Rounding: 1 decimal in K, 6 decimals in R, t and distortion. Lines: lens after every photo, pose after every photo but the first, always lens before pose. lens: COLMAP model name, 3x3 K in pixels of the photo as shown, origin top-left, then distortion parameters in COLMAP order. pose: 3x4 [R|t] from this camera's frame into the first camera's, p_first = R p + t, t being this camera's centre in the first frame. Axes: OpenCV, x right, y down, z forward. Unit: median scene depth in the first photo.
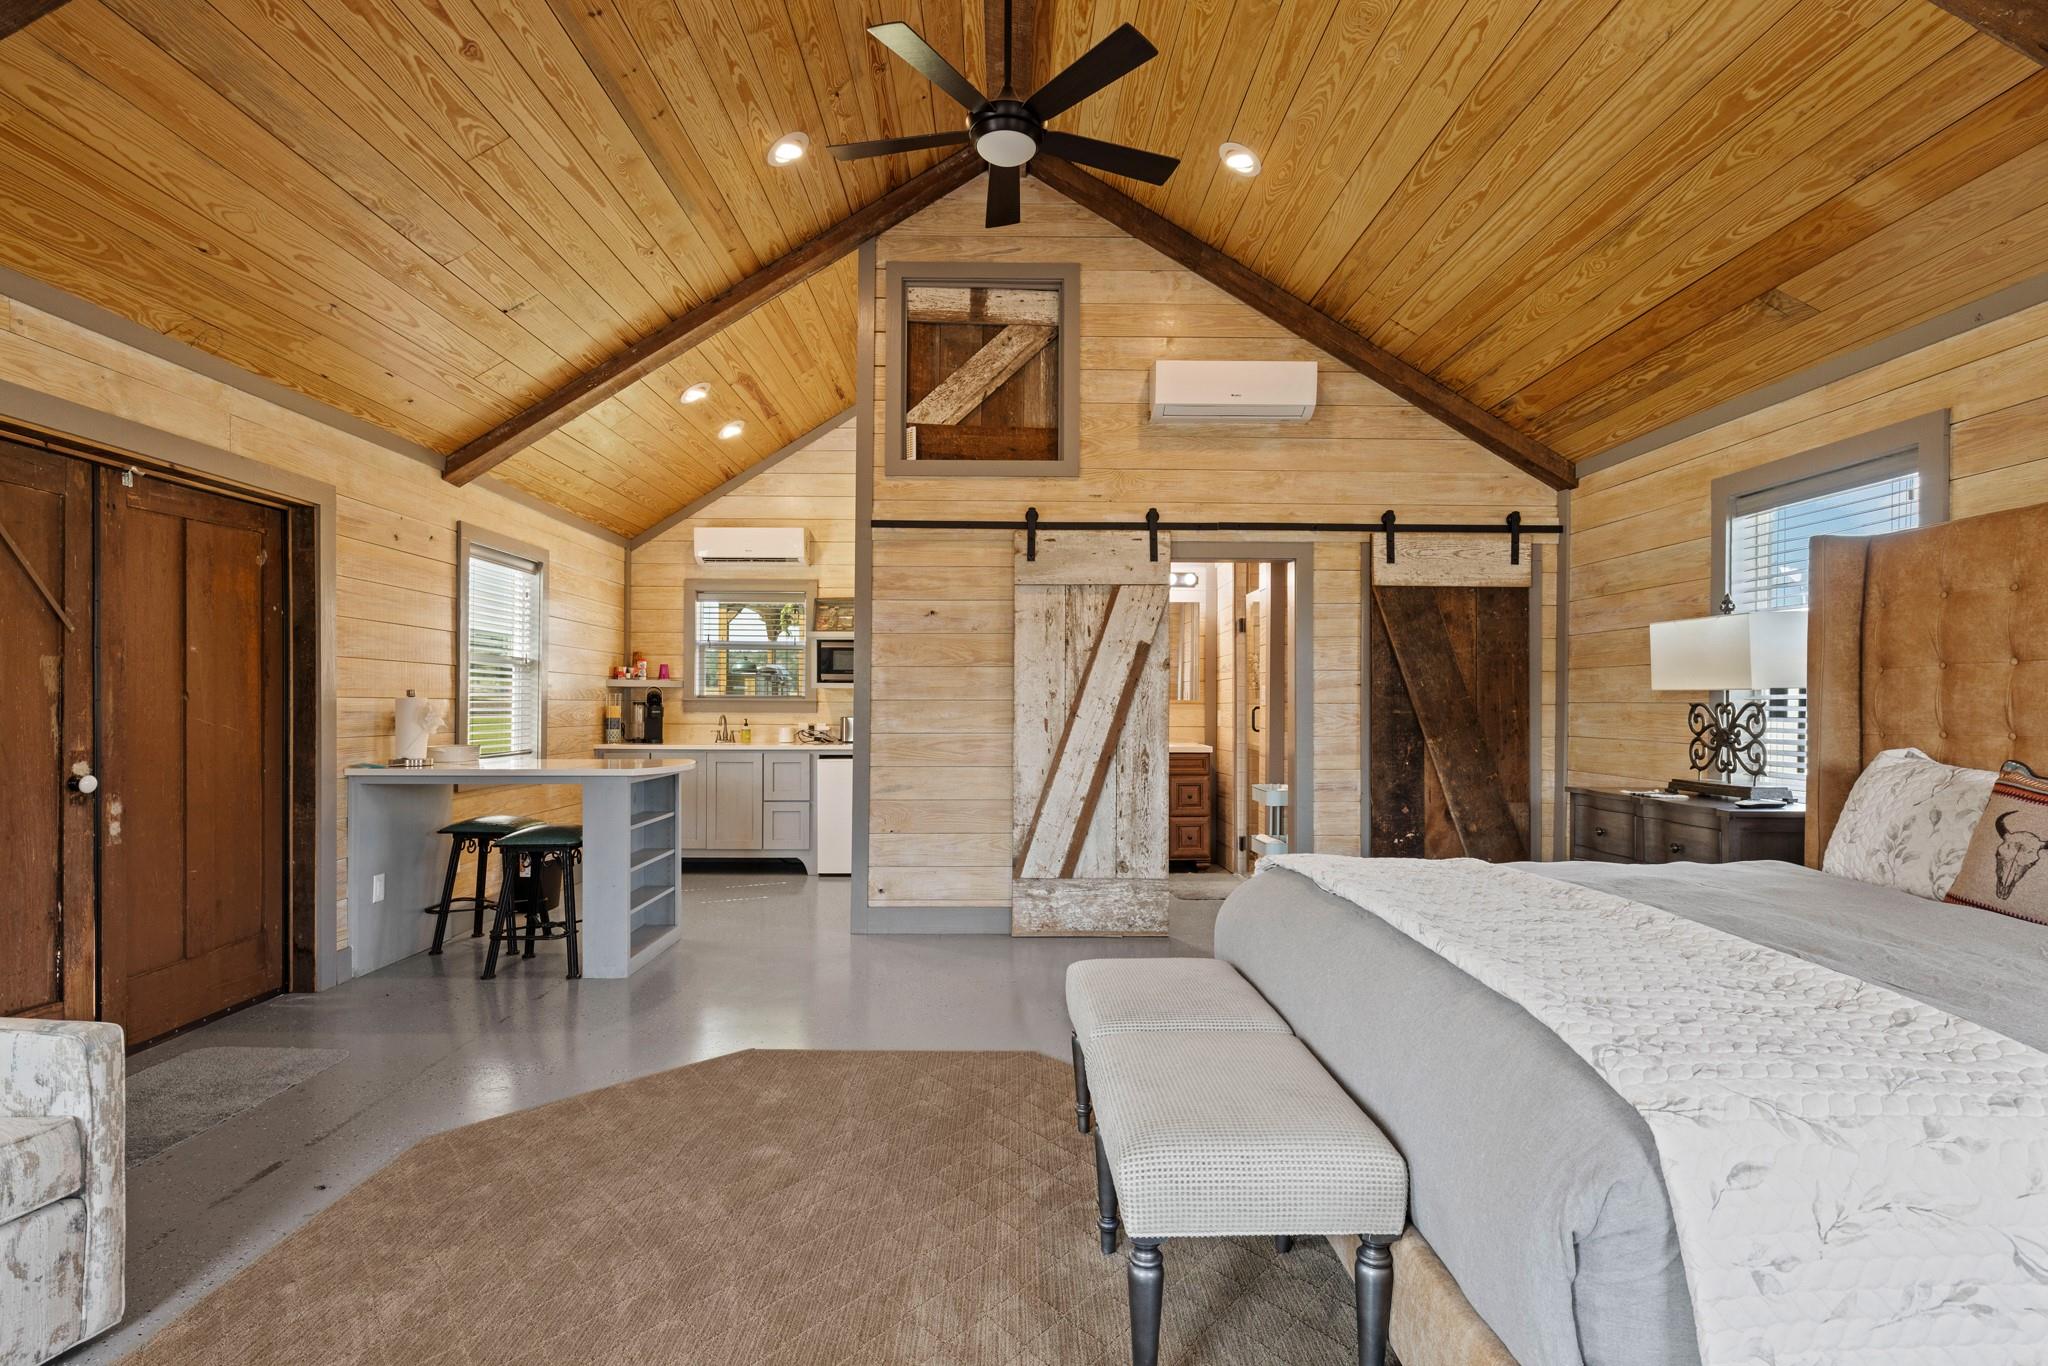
lens RADIAL K [[1007.4, 0, 1021.1], [0, 1007.4, 694.6], [0, 0, 1]] dist [-0.002075, 0.002123]
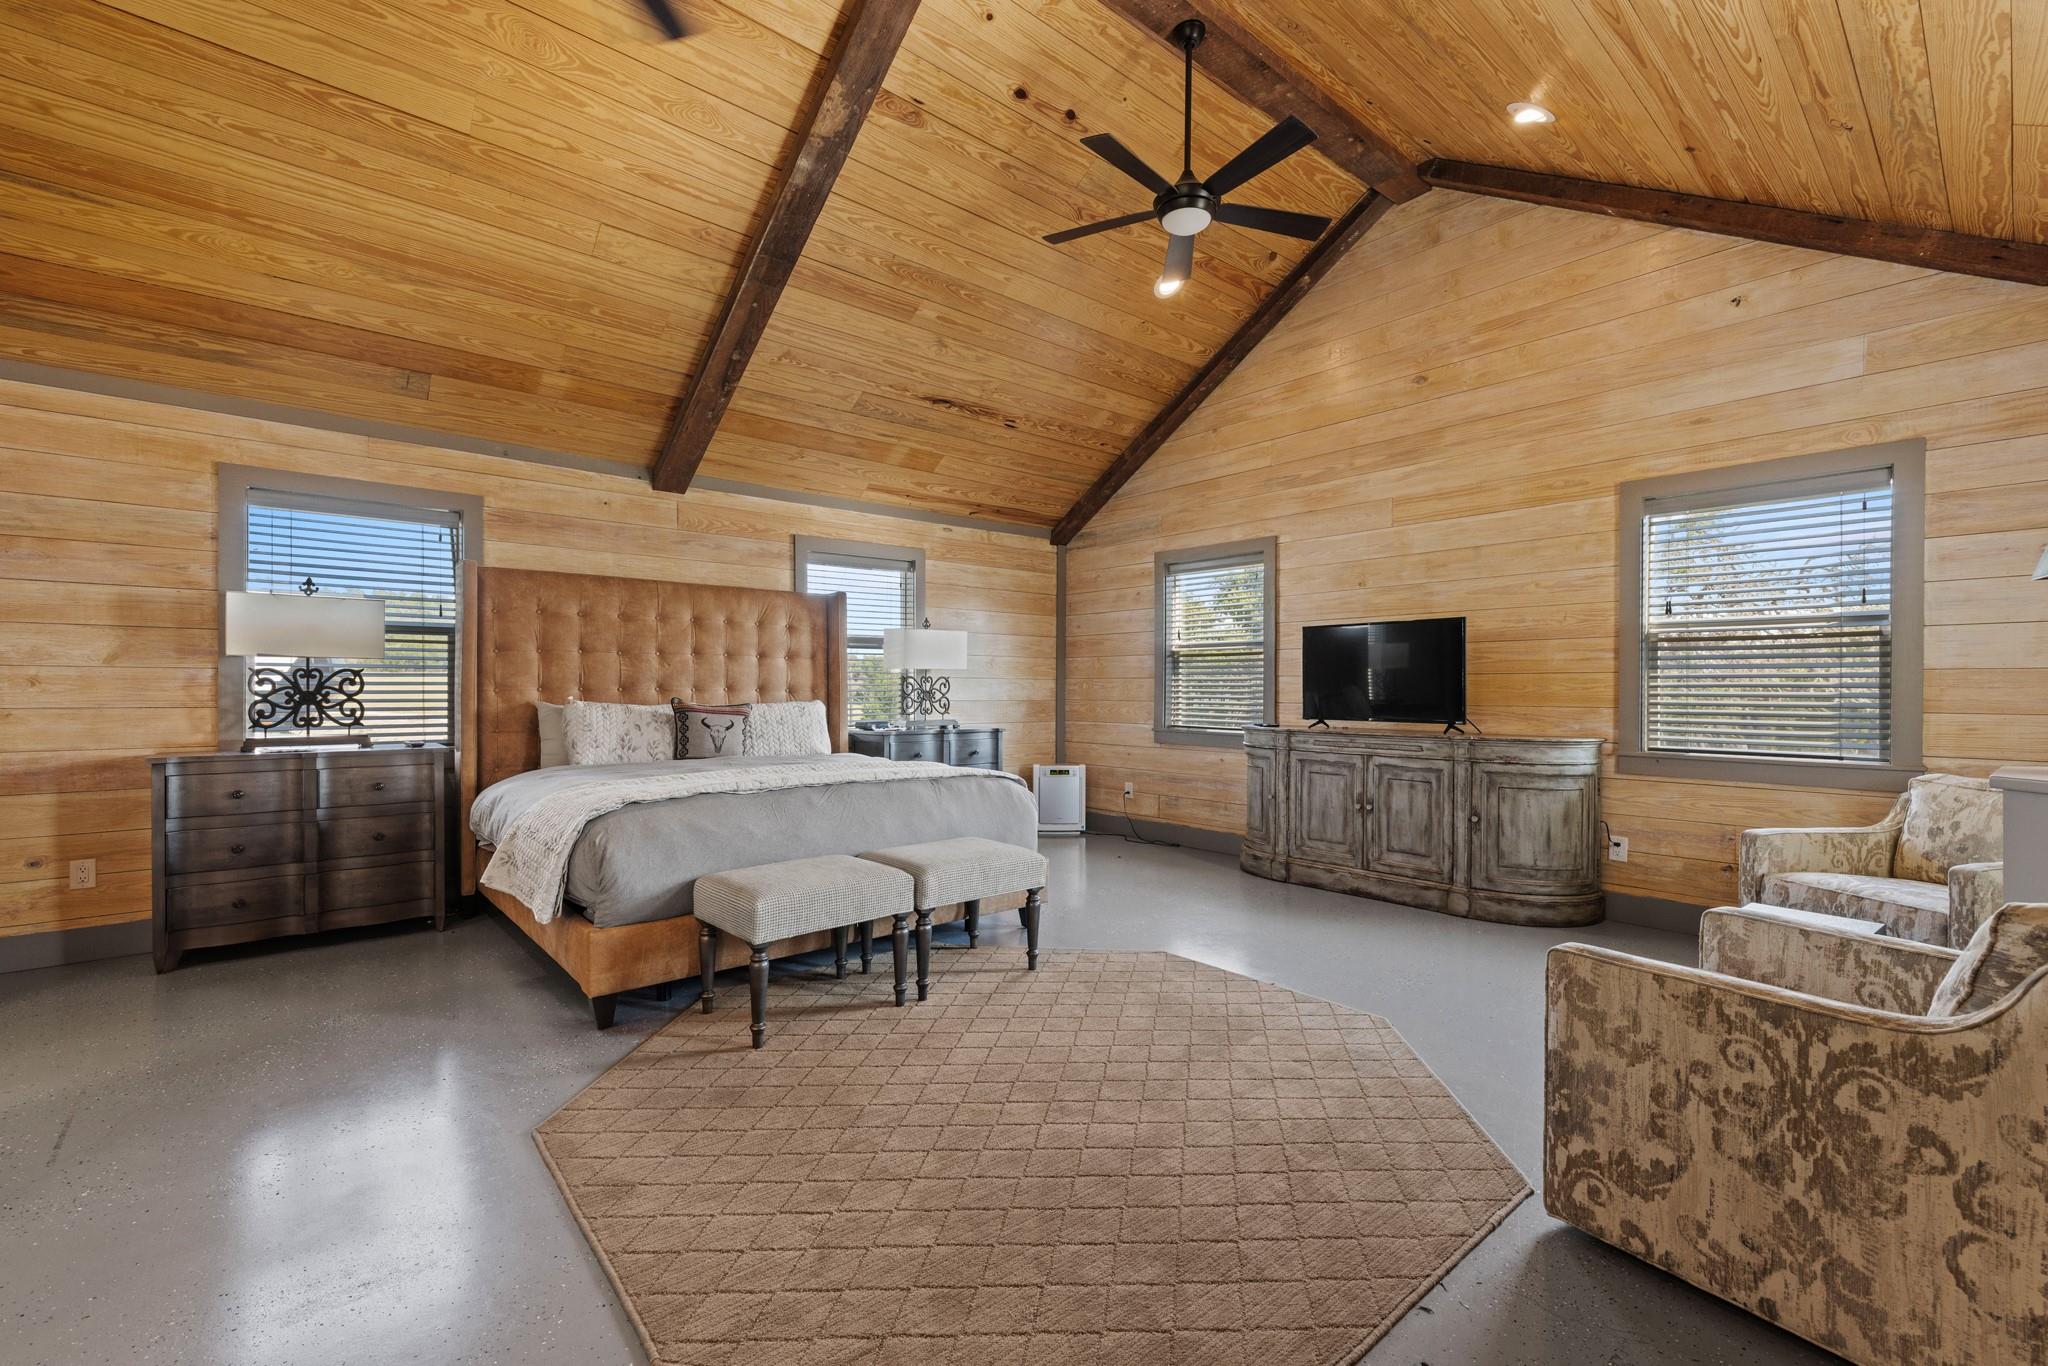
lens RADIAL K [[859.1, 0, 1004.5], [0, 859.1, 691.2], [0, 0, 1]] dist [0.000798, 0.000098]
pose [[-0.630908, -0.008163, 0.775815, -0.452126], [-0.011544, 0.999933, 0.001134, 0.017910], [-0.775772, -0.008240, -0.630960, 0.743884]]
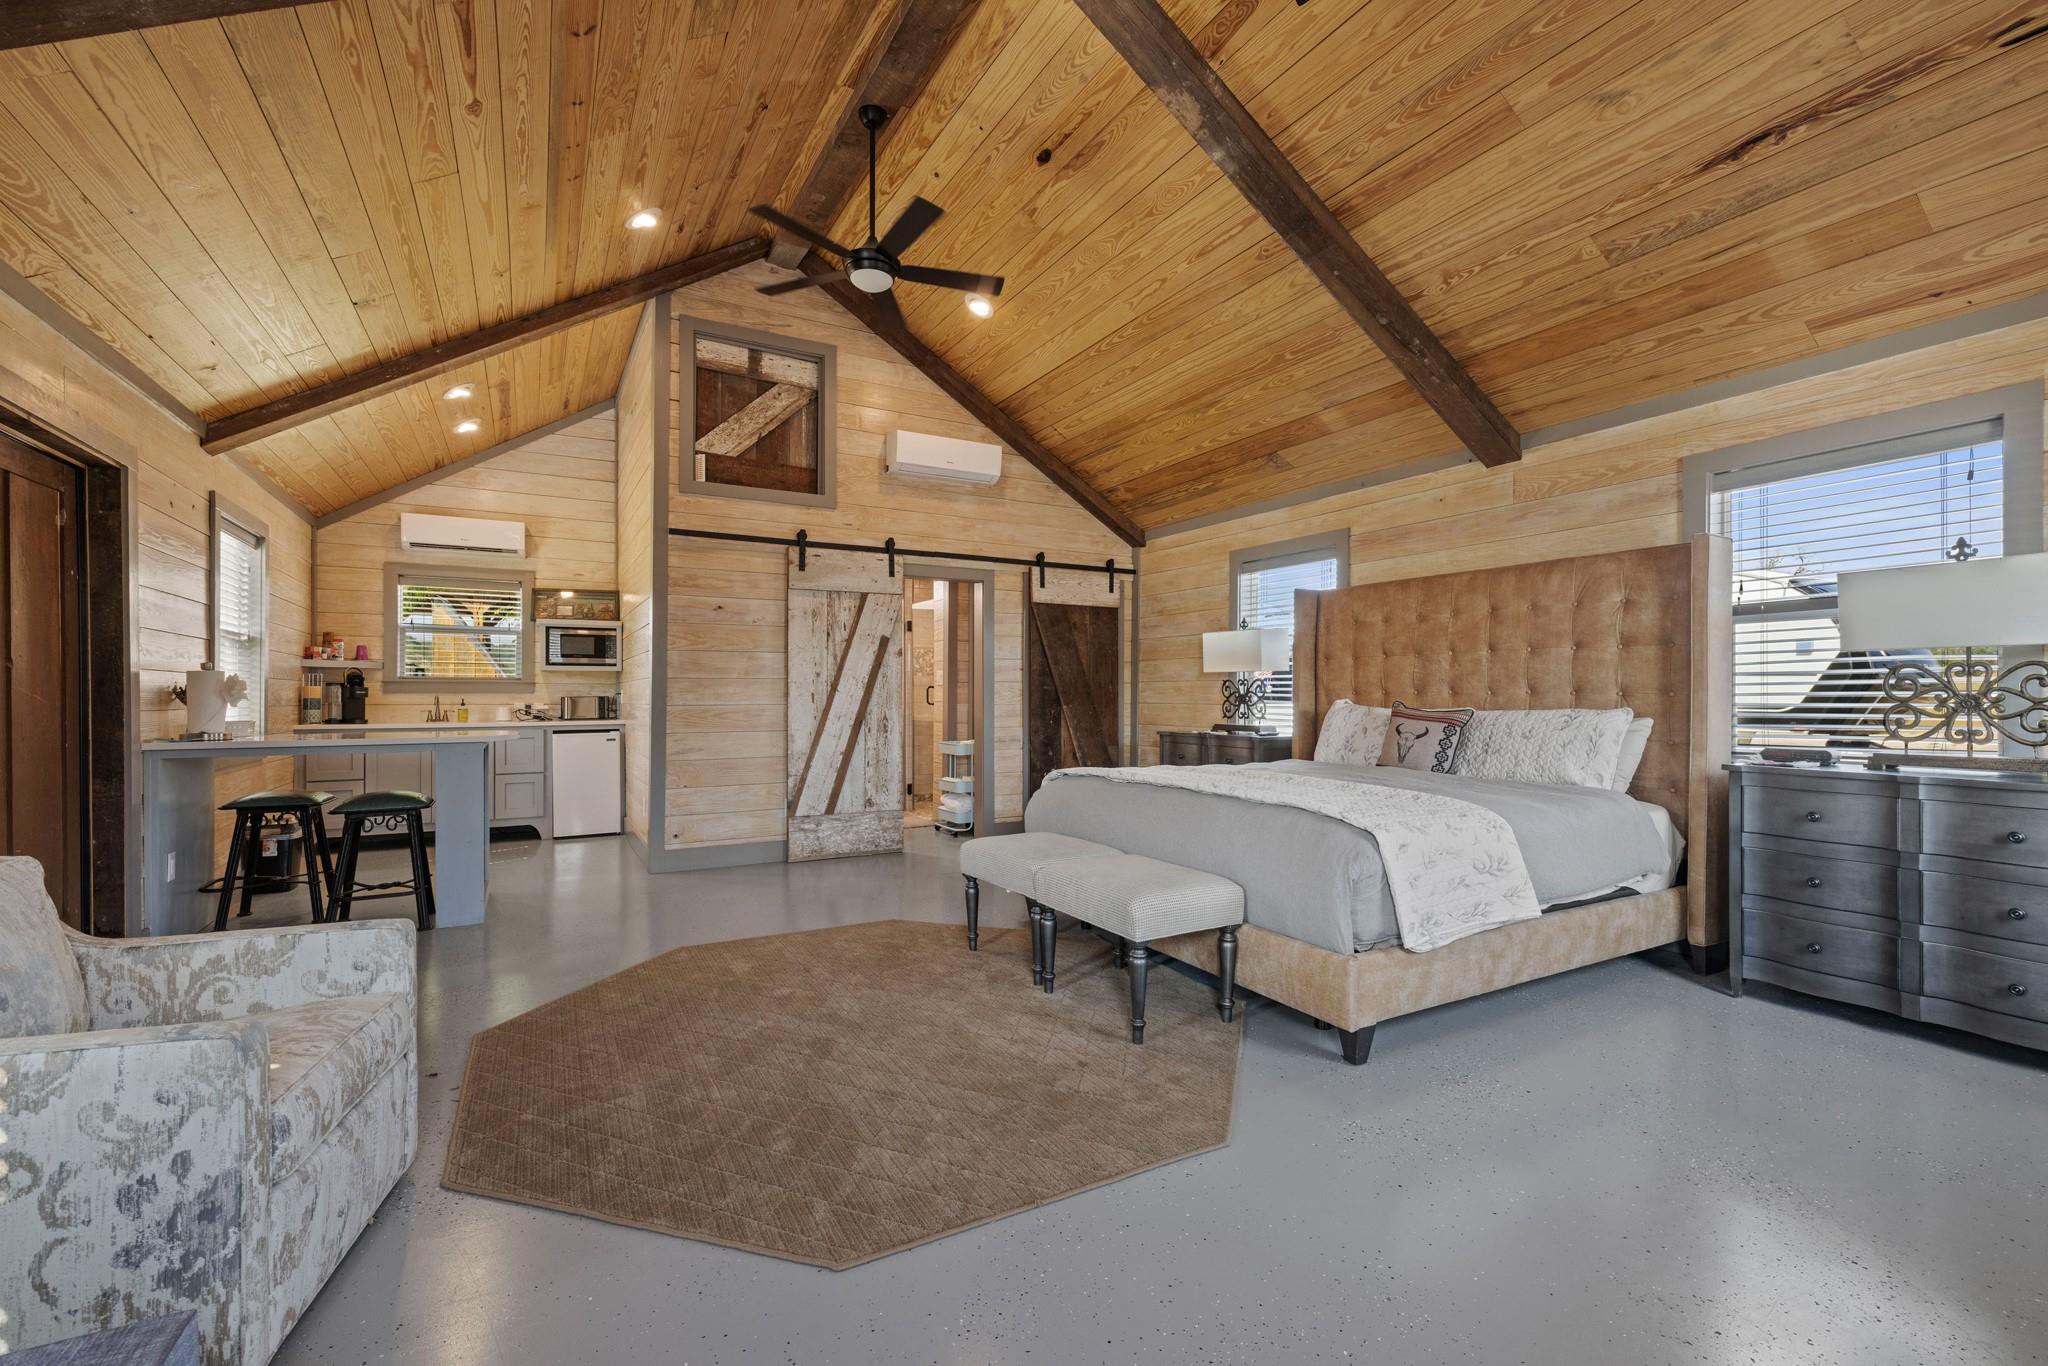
lens RADIAL K [[860.4, 0, 1022.1], [0, 860.4, 691.0], [0, 0, 1]] dist [0.003226, 0.000460]
pose [[0.878118, -0.002304, 0.478438, -0.269446], [-0.000272, 0.999986, 0.005314, 0.015432], [-0.478443, -0.004796, 0.878105, -0.104099]]
